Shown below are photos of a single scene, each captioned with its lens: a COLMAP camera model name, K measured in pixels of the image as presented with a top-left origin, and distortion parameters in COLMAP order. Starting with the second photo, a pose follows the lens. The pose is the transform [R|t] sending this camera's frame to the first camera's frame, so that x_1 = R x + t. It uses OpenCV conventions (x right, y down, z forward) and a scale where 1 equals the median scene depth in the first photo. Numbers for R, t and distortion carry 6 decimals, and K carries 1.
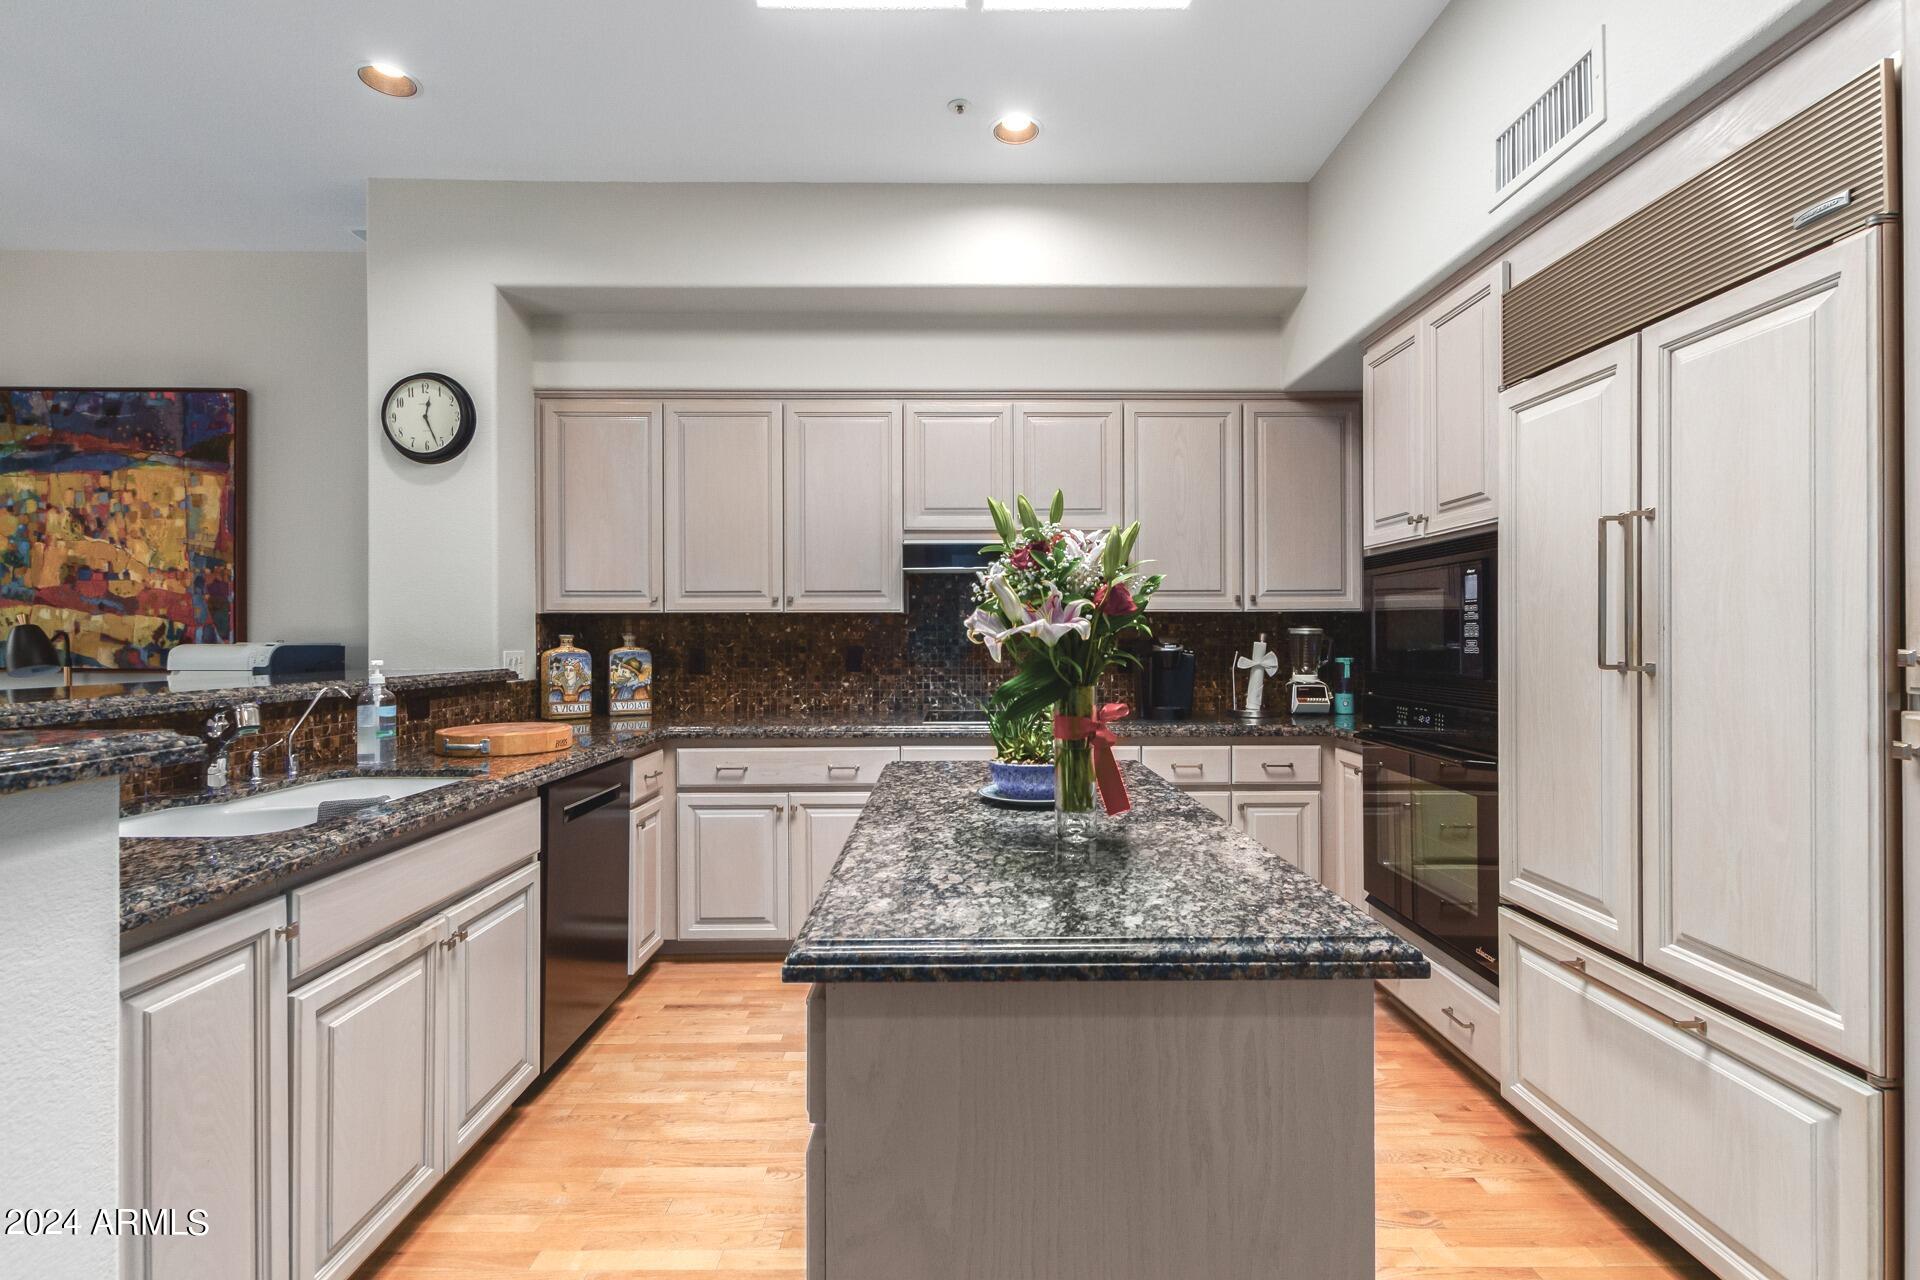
lens RADIAL K [[884.8, 0, 961.1], [0, 884.8, 635.6], [0, 0, 1]] dist [0.007572, -0.000893]
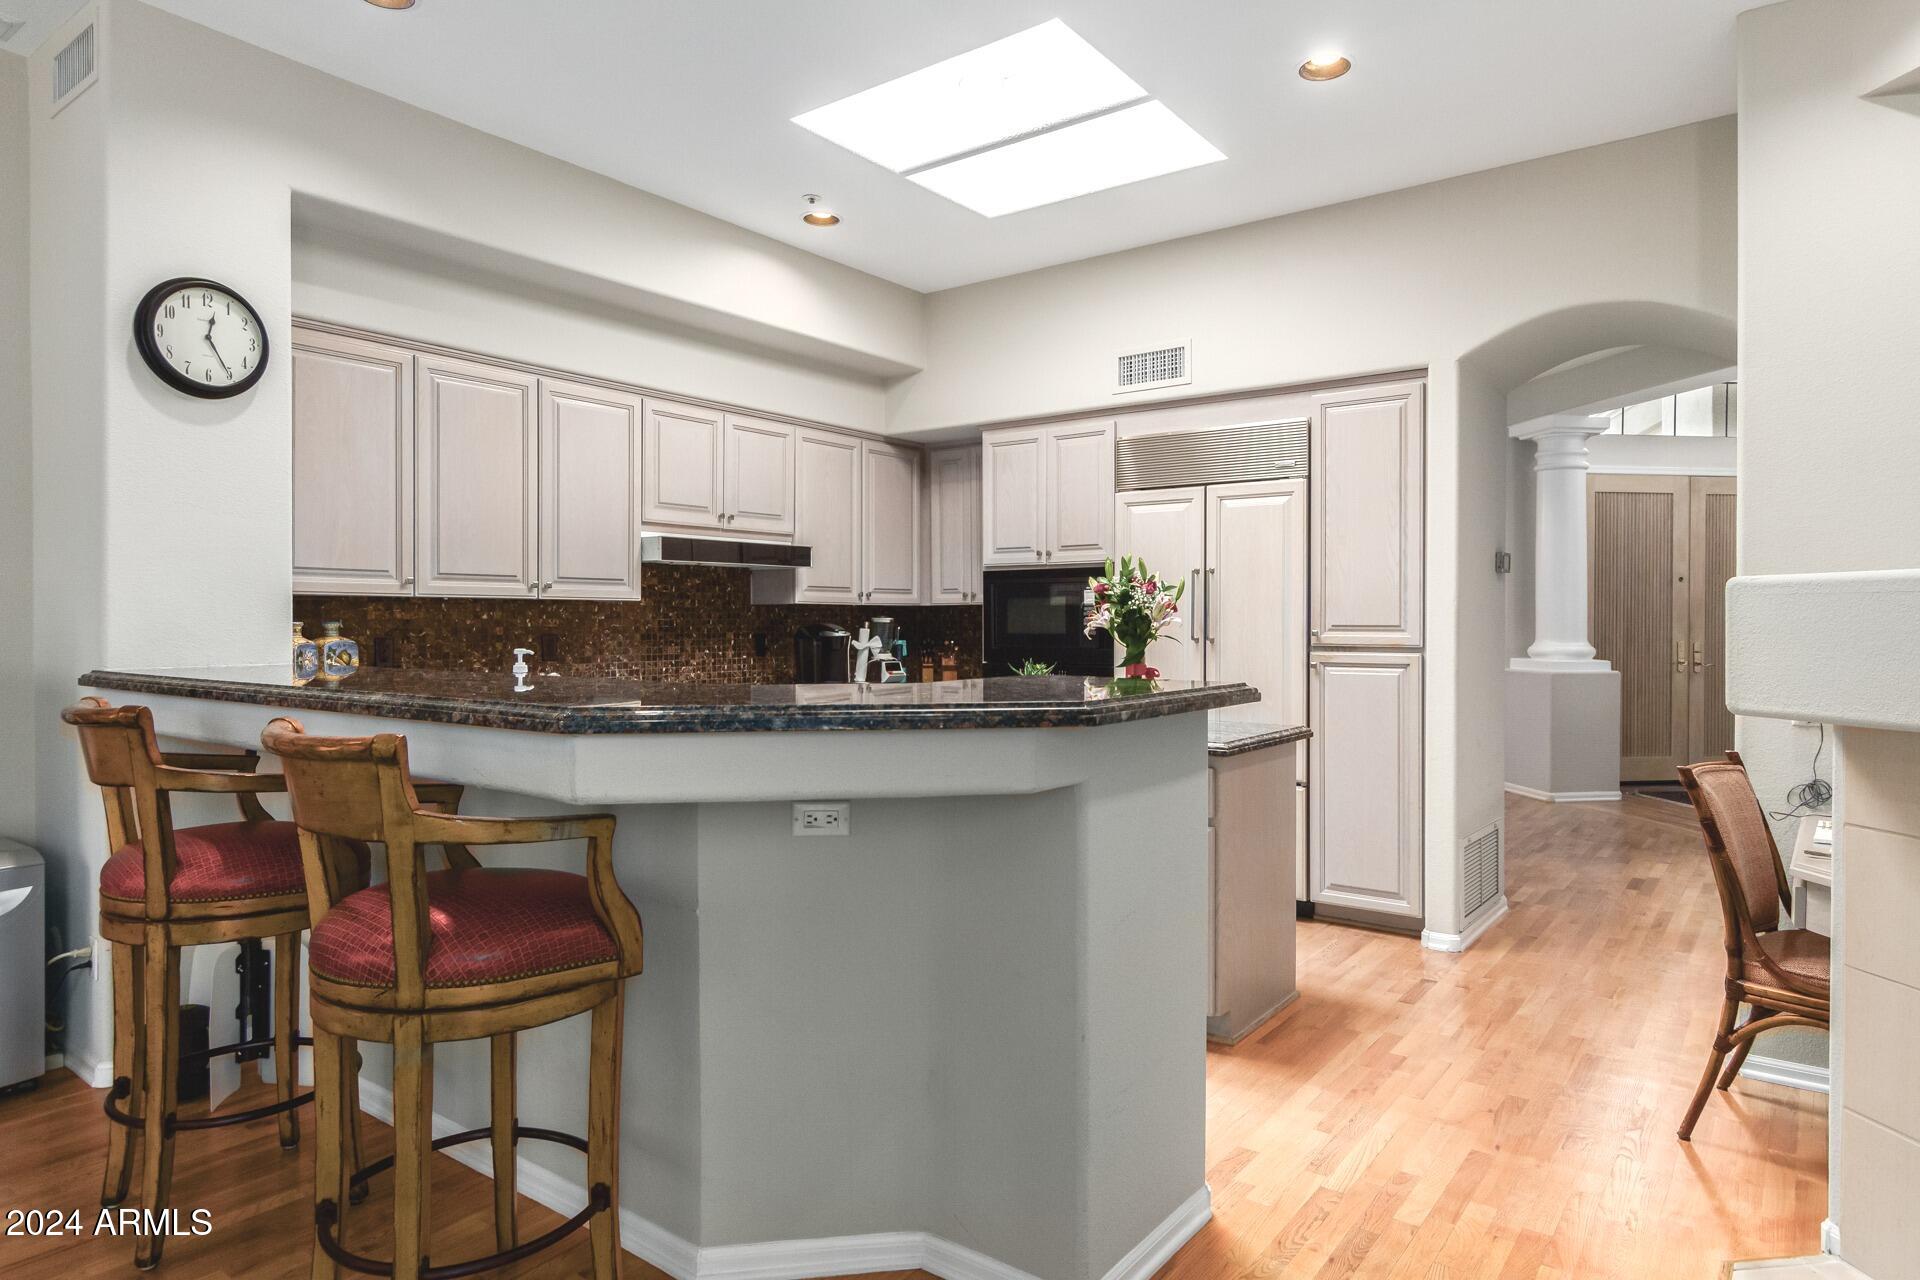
lens RADIAL K [[1118.9, 0, 999.3], [0, 1118.9, 623.2], [0, 0, 1]] dist [0.006138, 0.000584]
pose [[0.590676, 0.001104, 0.806908, -0.919510], [-0.002704, 0.999996, 0.000611, -0.002314], [-0.806904, -0.002542, 0.590677, -0.116497]]
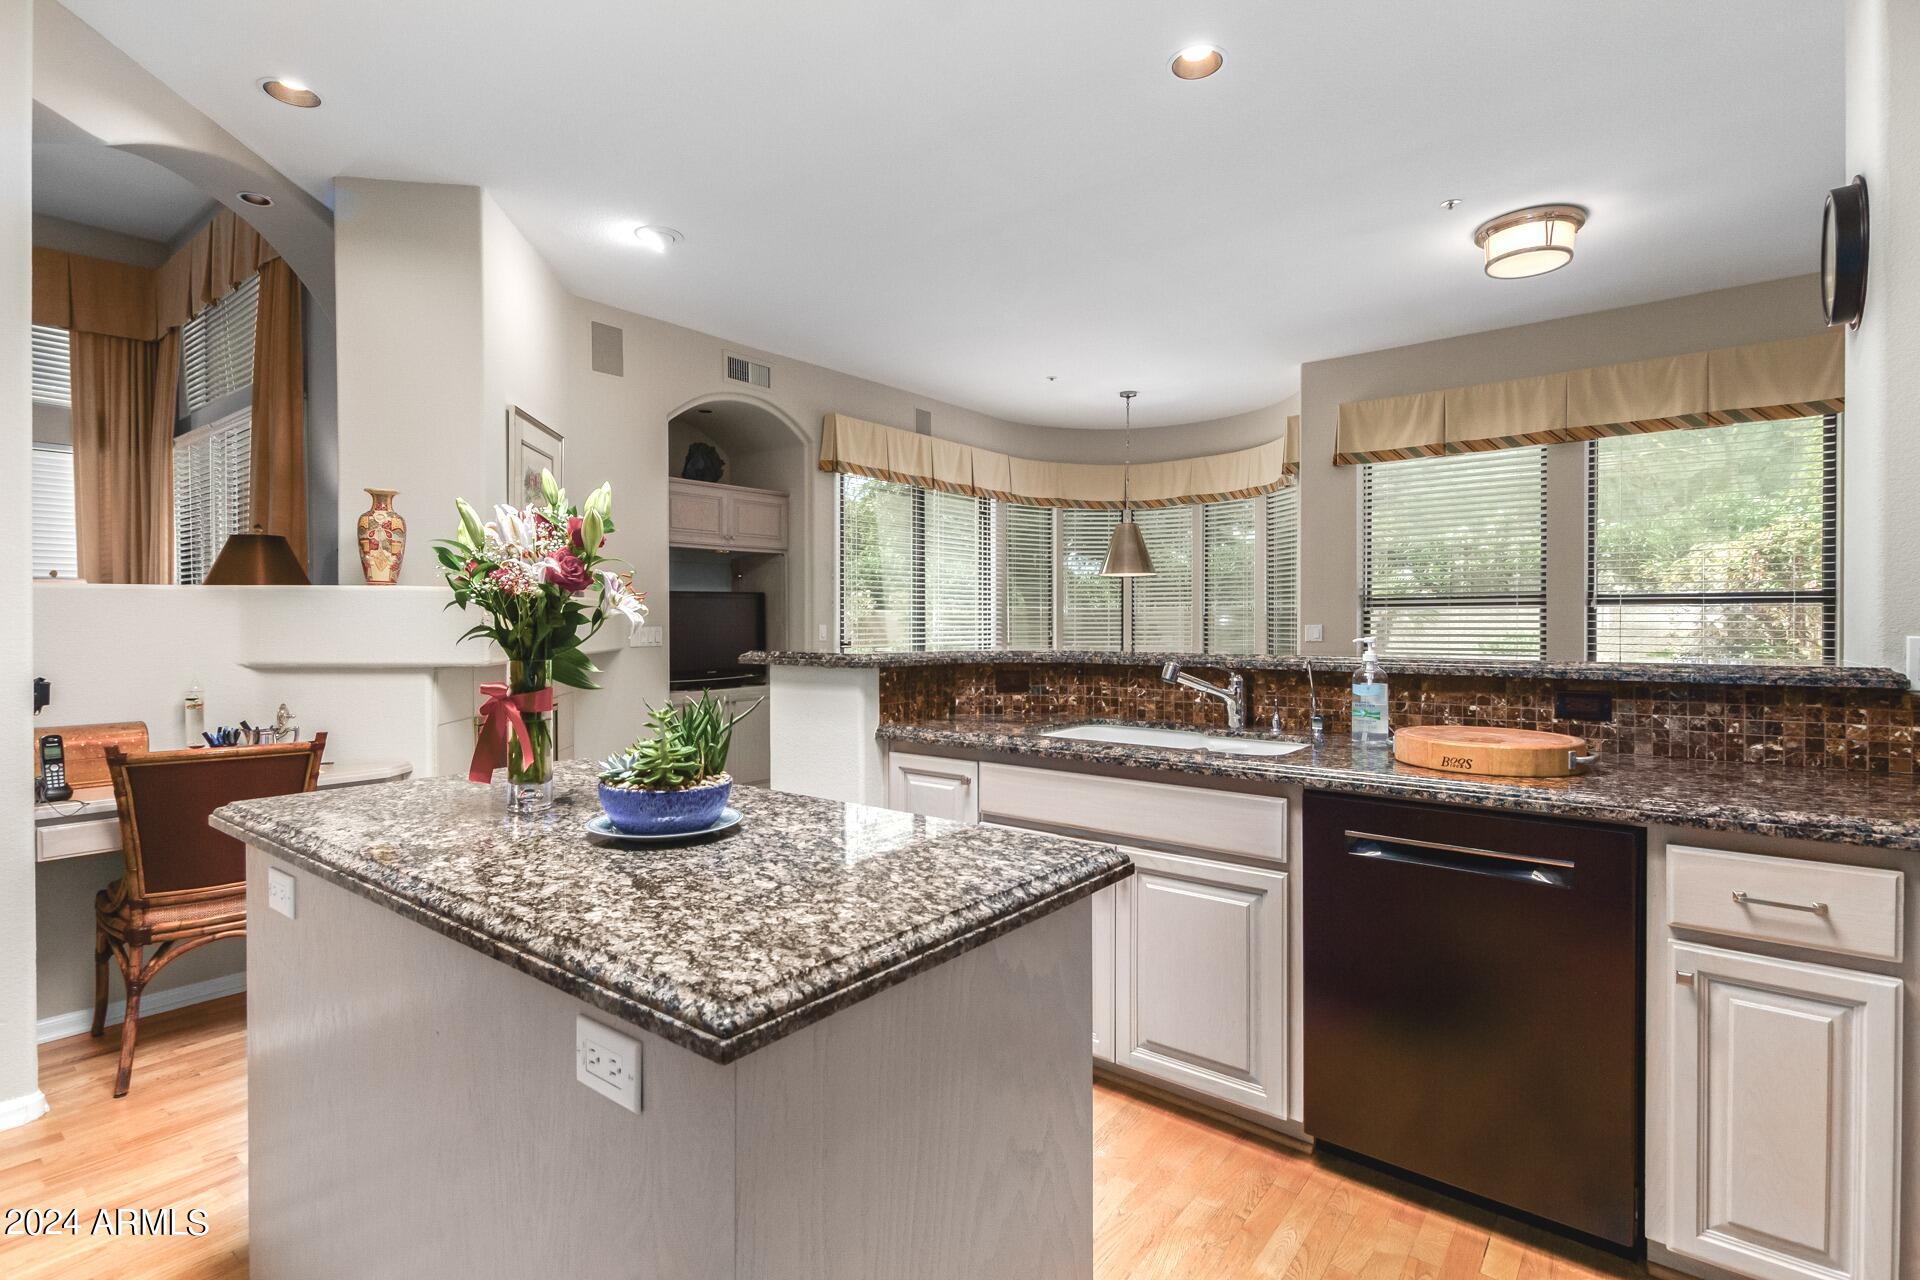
lens RADIAL K [[931.3, 0, 968.2], [0, 931.3, 633.7], [0, 0, 1]] dist [0.010190, -0.000046]
pose [[-0.635769, 0.012685, -0.771775, 0.272721], [0.003909, 0.999905, 0.013214, 0.006368], [0.771869, 0.005384, -0.635759, 0.887854]]
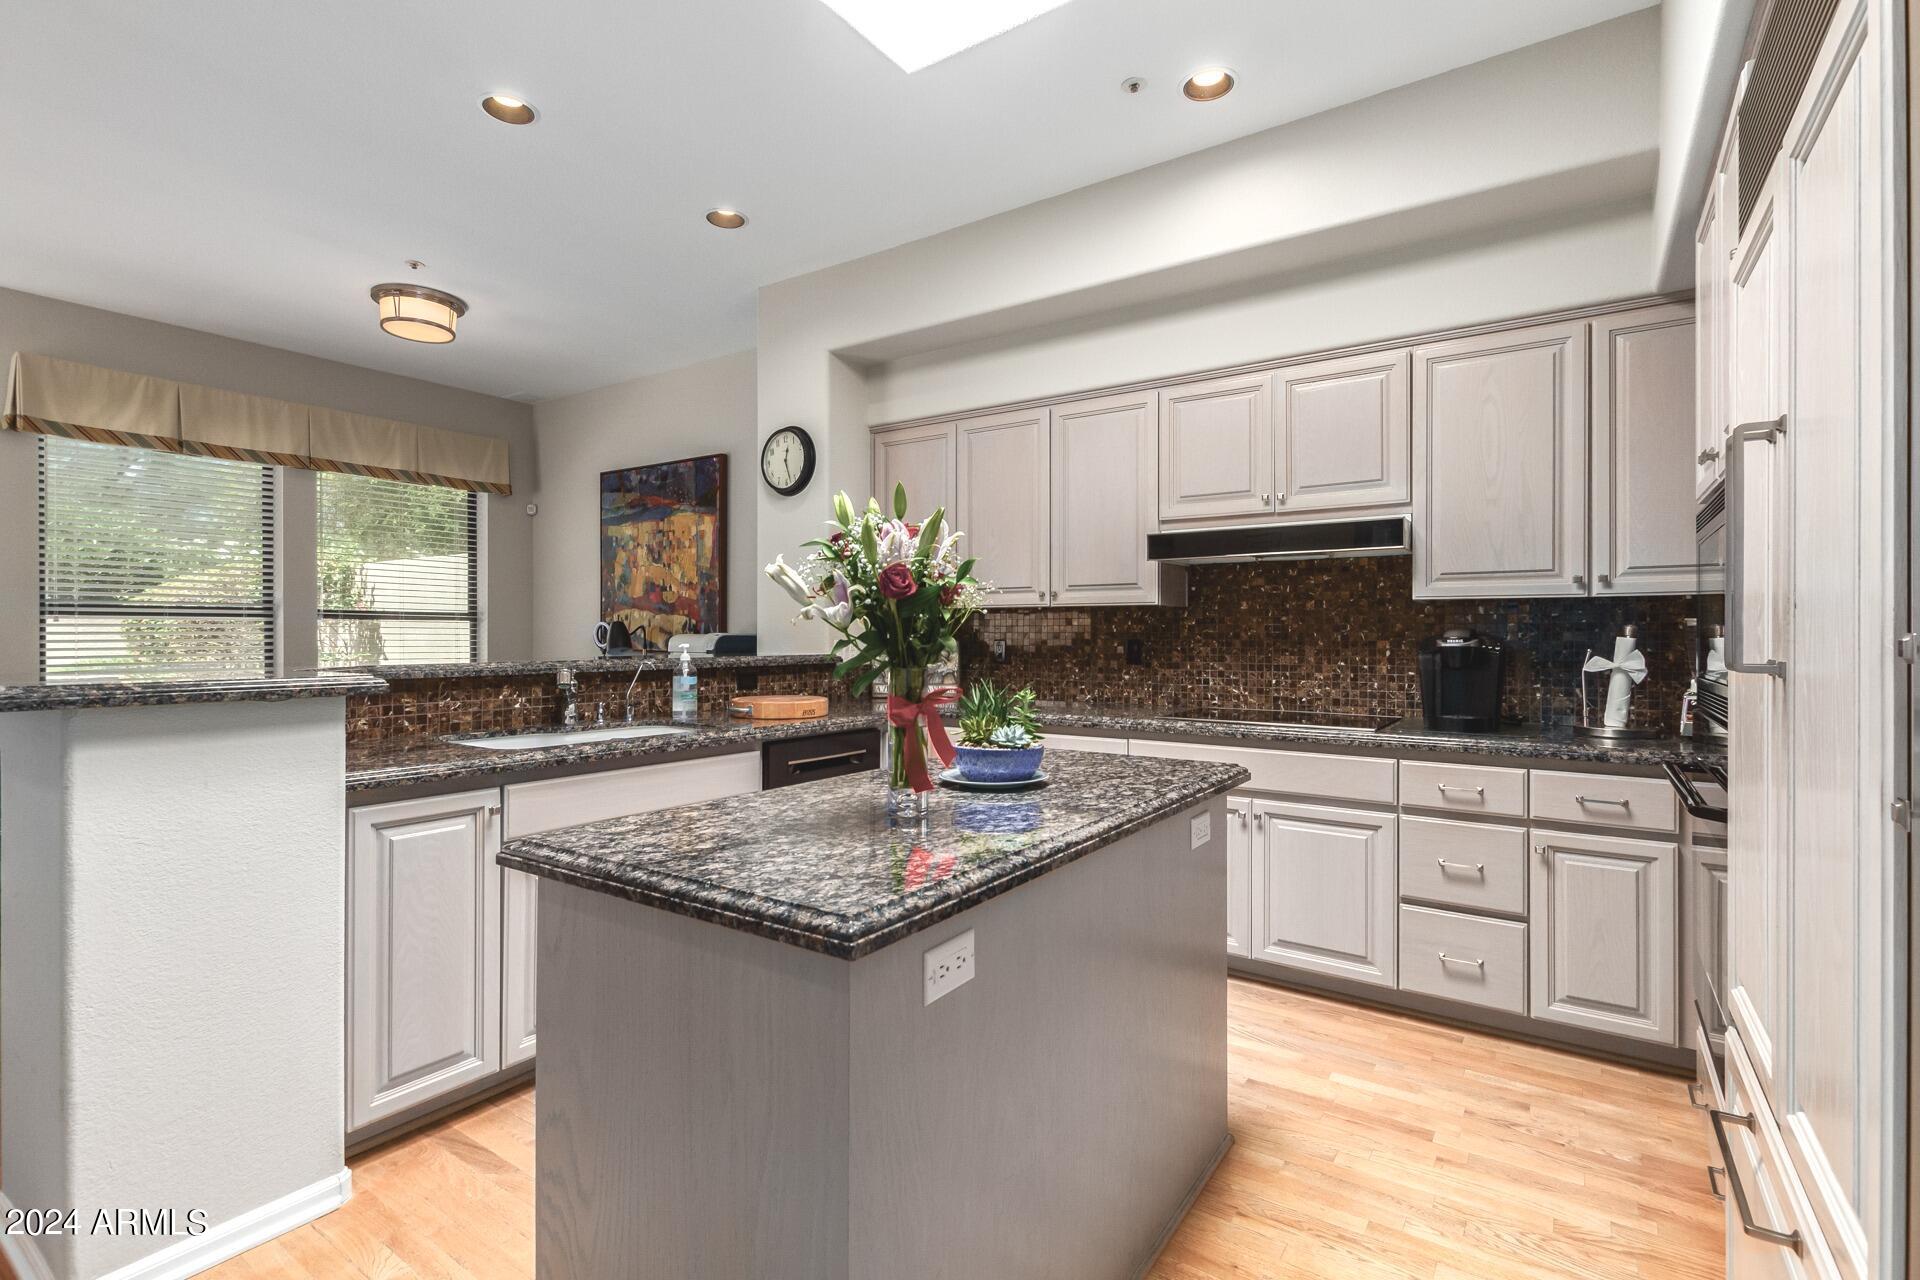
lens RADIAL K [[884.8, 0, 964.6], [0, 884.8, 637.2], [0, 0, 1]] dist [0.007572, -0.000893]
pose [[0.820344, 0.005352, -0.571845, 0.335684], [-0.003617, 0.999985, 0.004170, 0.006818], [0.571859, -0.001353, 0.820351, 0.076260]]
